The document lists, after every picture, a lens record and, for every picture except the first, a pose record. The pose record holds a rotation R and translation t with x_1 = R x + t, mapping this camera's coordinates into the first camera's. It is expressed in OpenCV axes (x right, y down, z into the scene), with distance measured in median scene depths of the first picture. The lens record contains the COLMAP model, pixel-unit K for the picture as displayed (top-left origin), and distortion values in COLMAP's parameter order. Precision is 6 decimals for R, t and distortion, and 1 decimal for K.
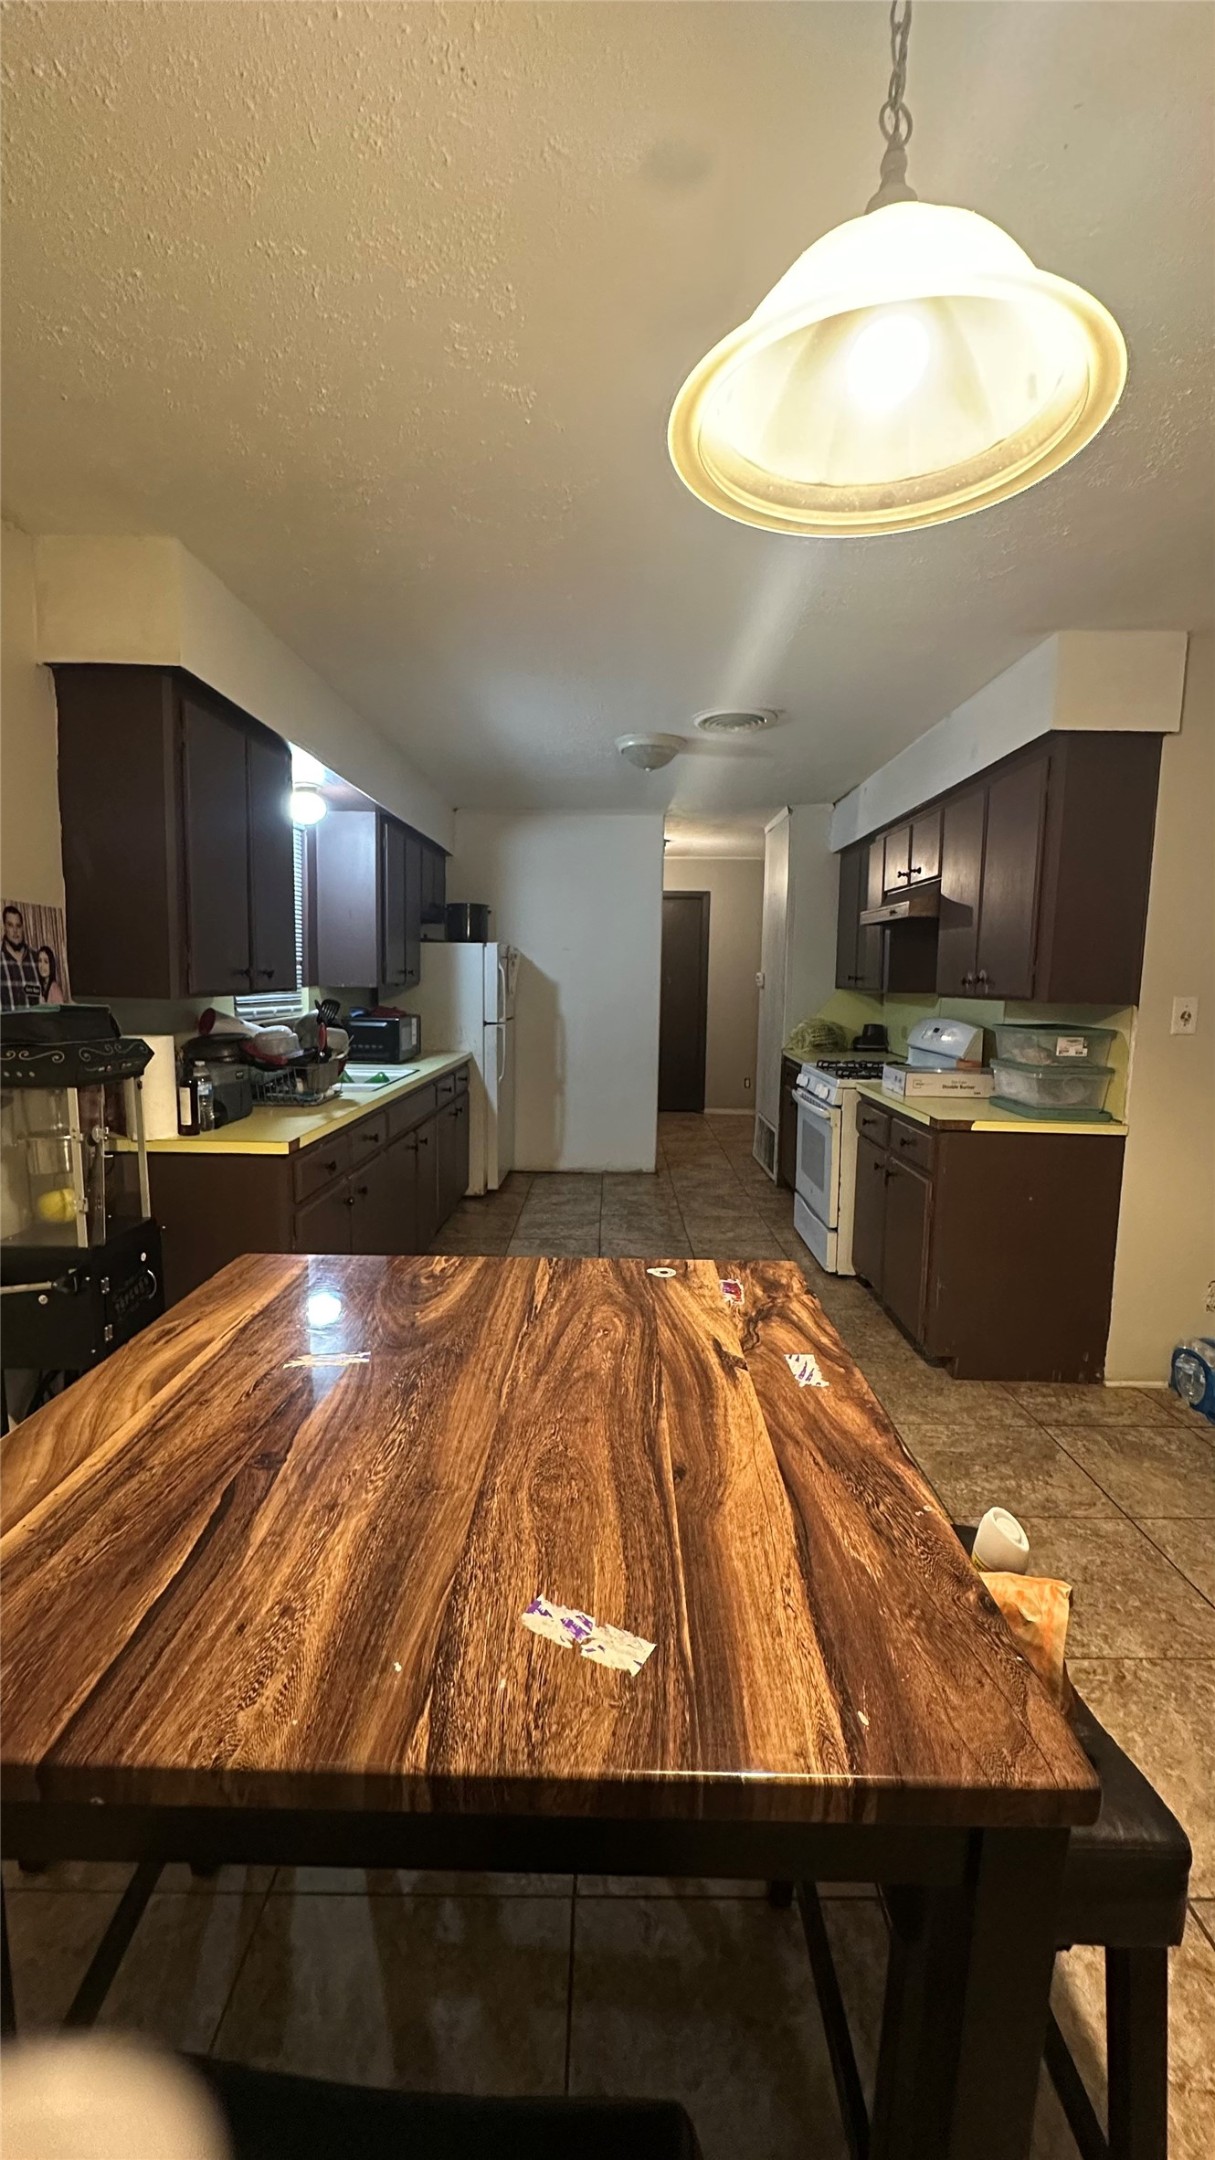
lens RADIAL K [[863.4, 0, 616.2], [0, 863.4, 1075.7], [0, 0, 1]] dist [-0.007974, 0.001144]
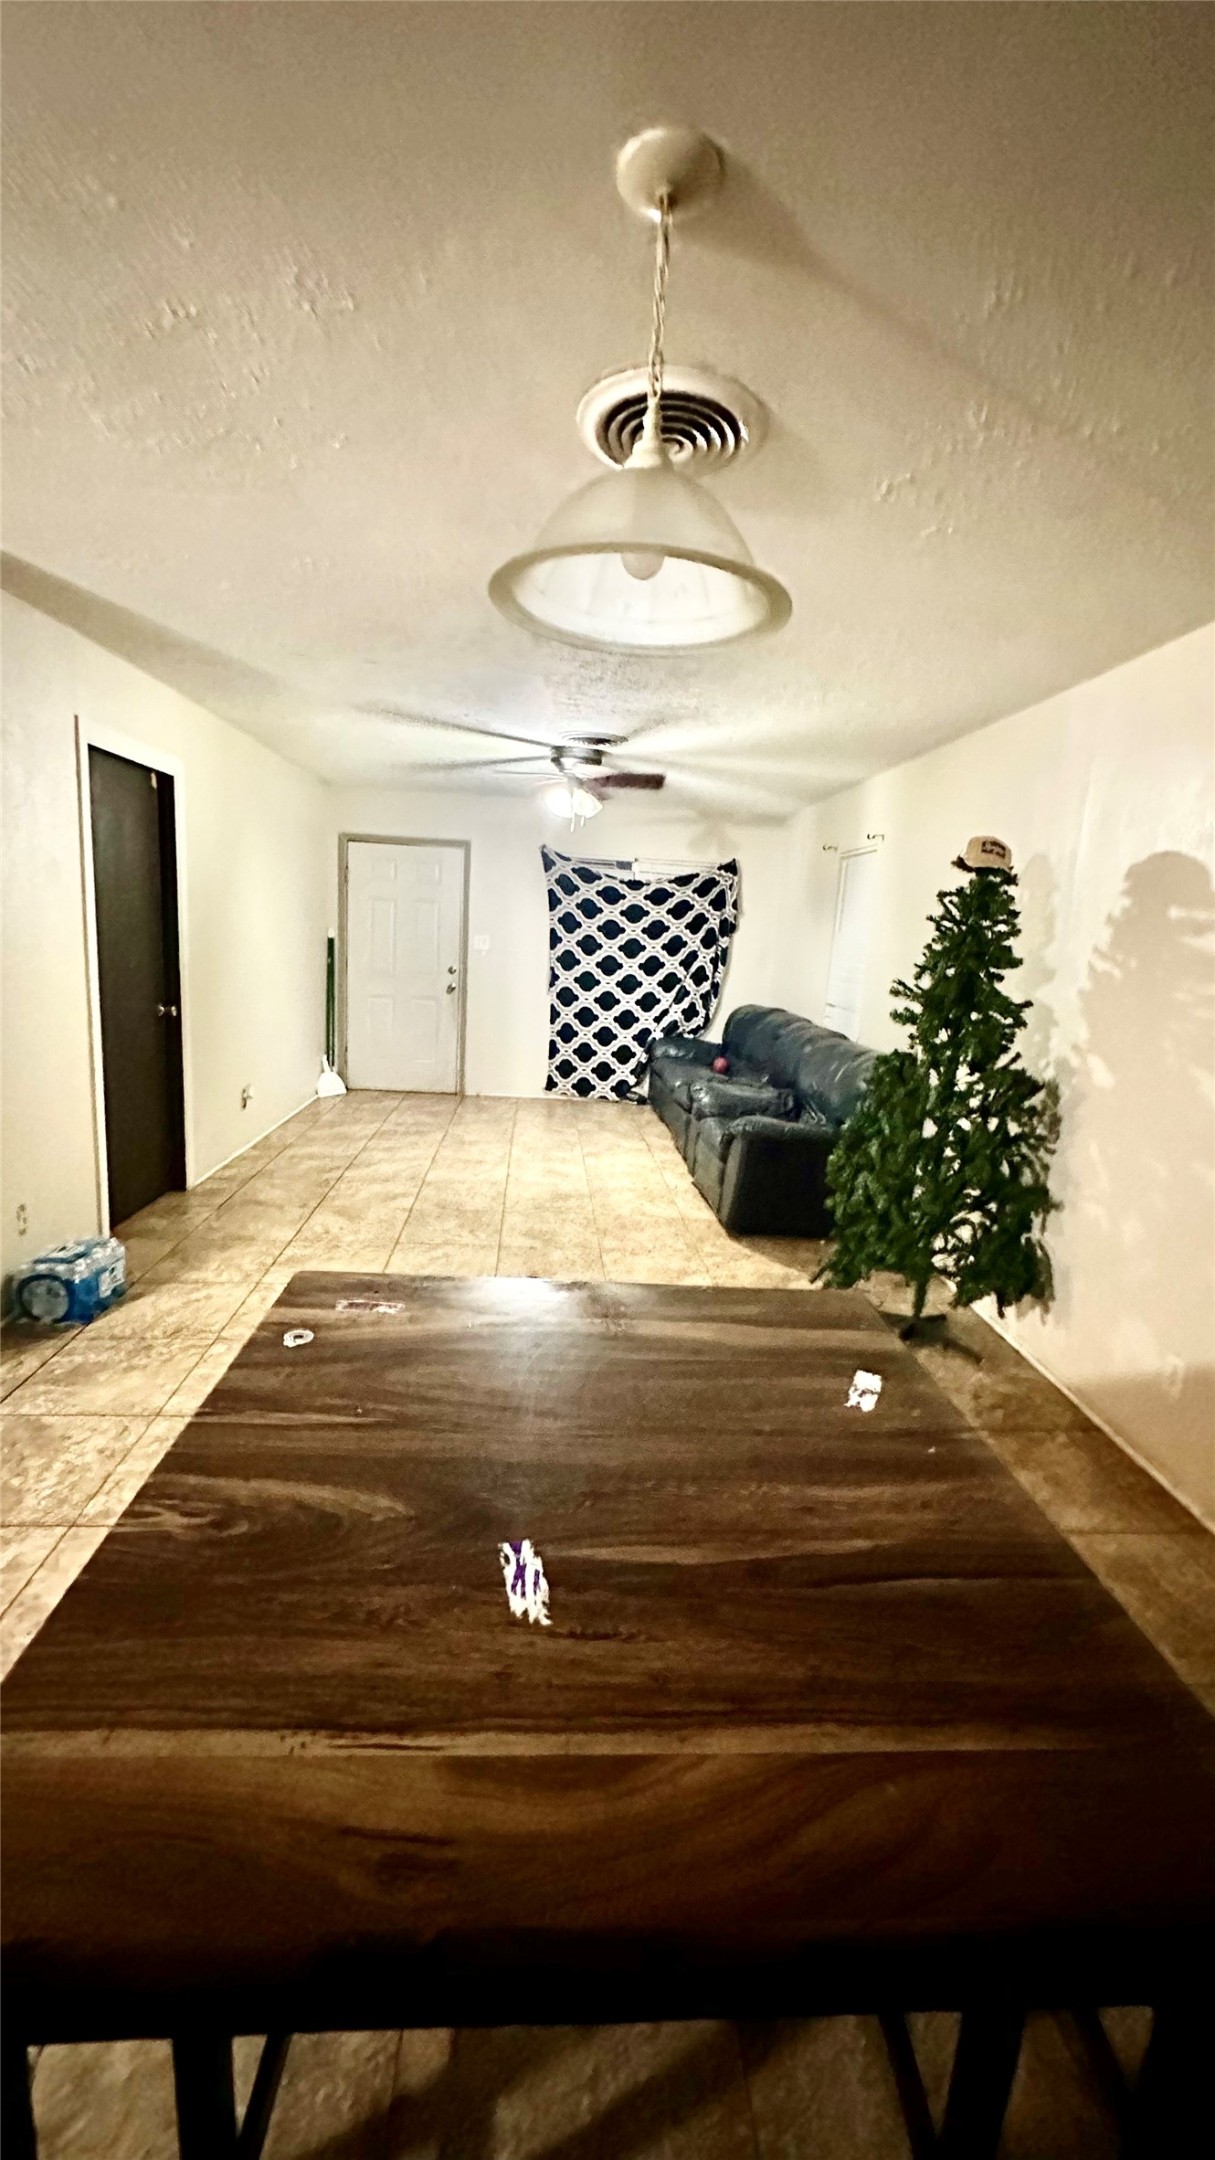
lens RADIAL K [[863.4, 0, 610.1], [0, 863.4, 1087.4], [0, 0, 1]] dist [-0.007974, 0.001144]
pose [[-0.073911, -0.206244, 0.975705, -0.912296], [0.059540, 0.975723, 0.210758, -0.208727], [-0.995486, 0.073671, -0.059836, 0.899510]]
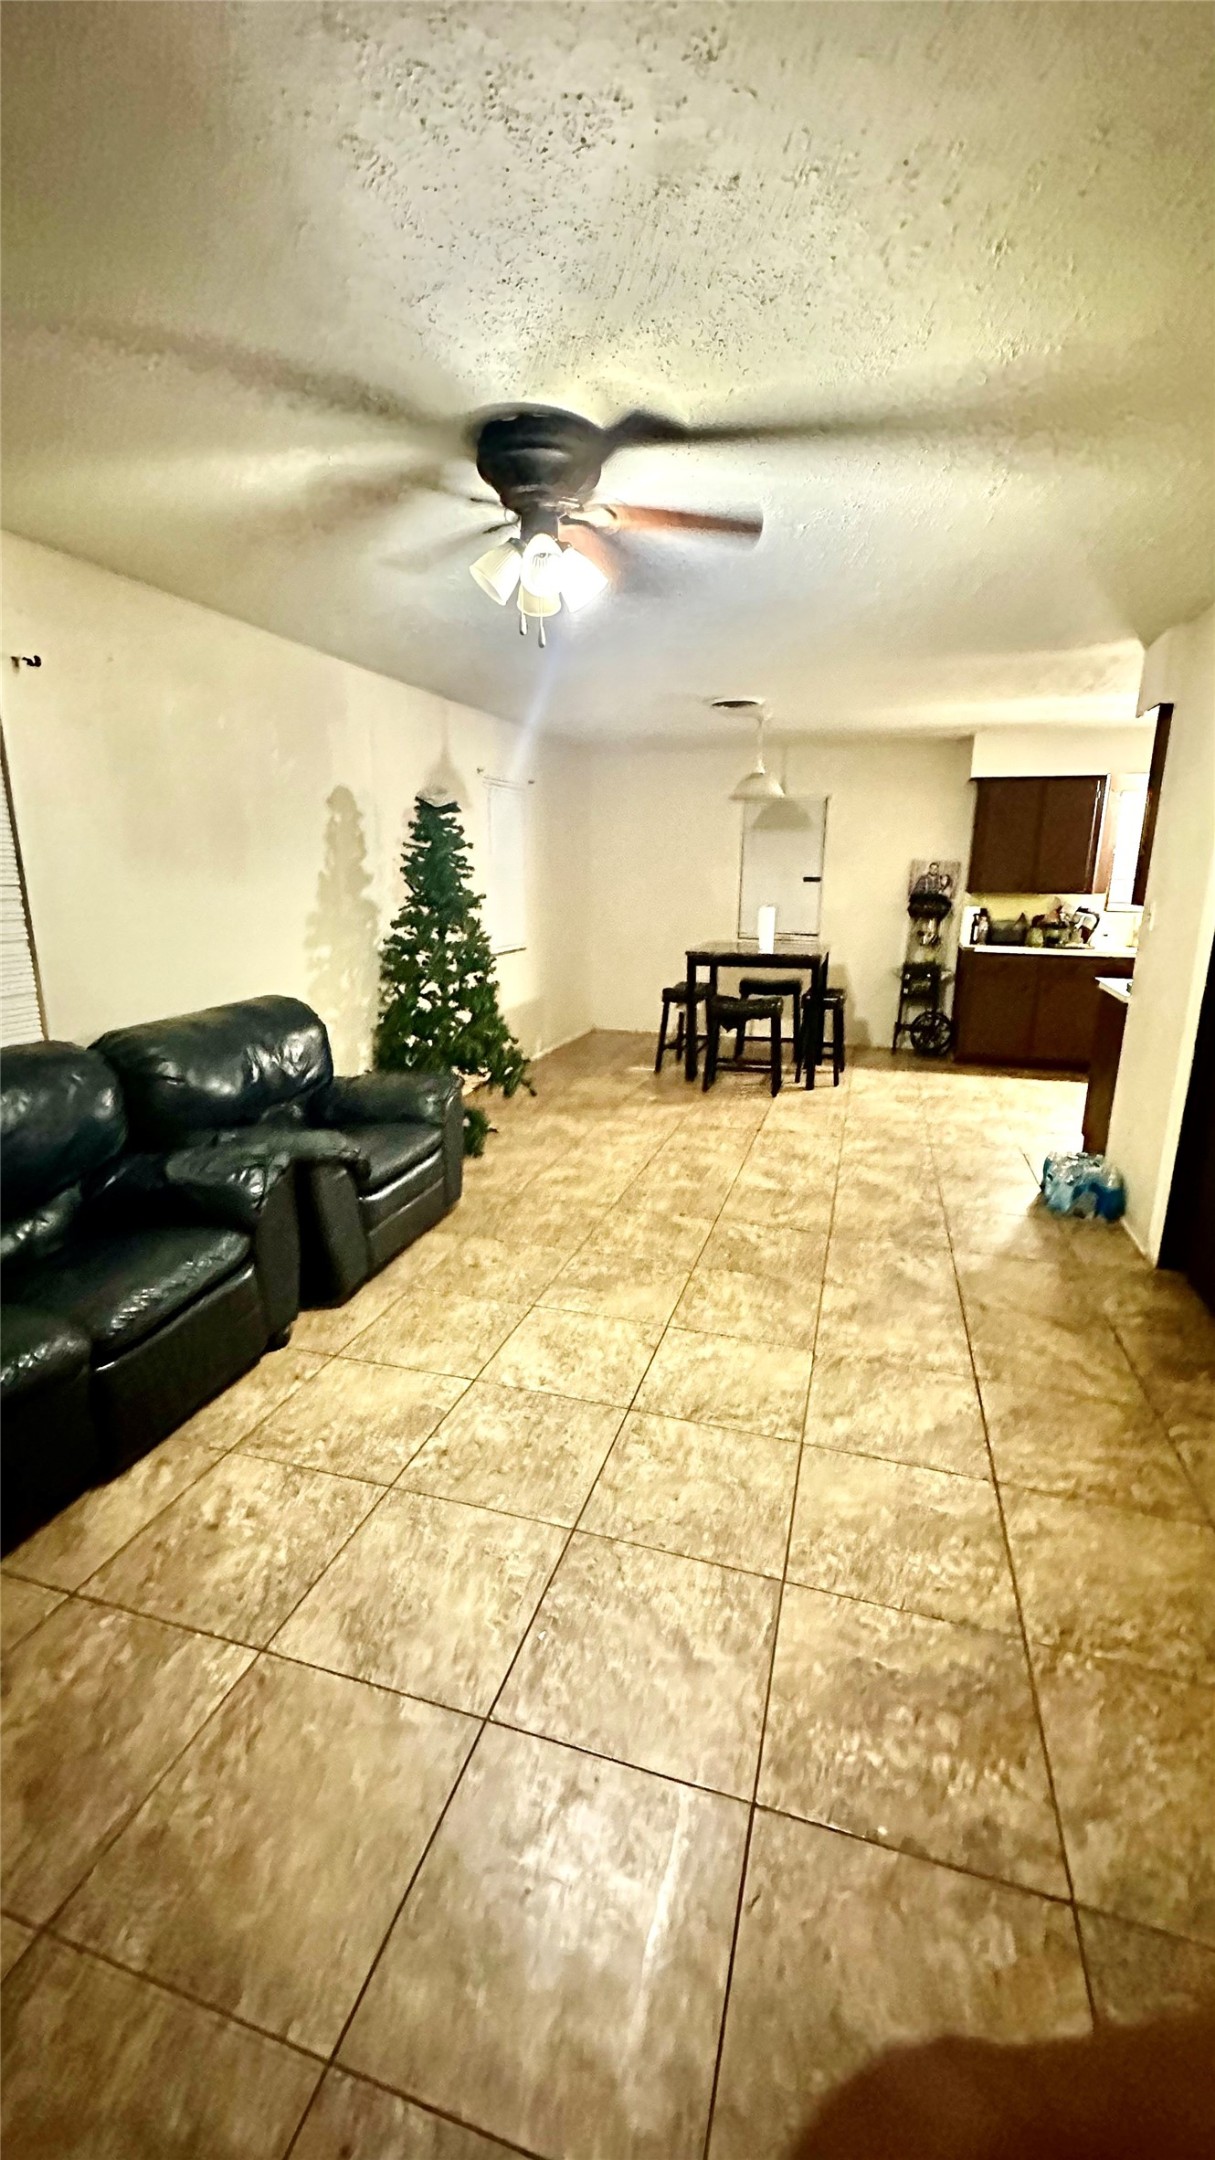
lens RADIAL K [[863.4, 0, 618.4], [0, 863.4, 1072.9], [0, 0, 1]] dist [-0.007974, 0.001144]
pose [[-0.287036, 0.211152, -0.934358, 1.539020], [-0.122450, 0.959313, 0.254408, -0.195452], [0.950061, 0.187437, -0.249502, 1.146326]]
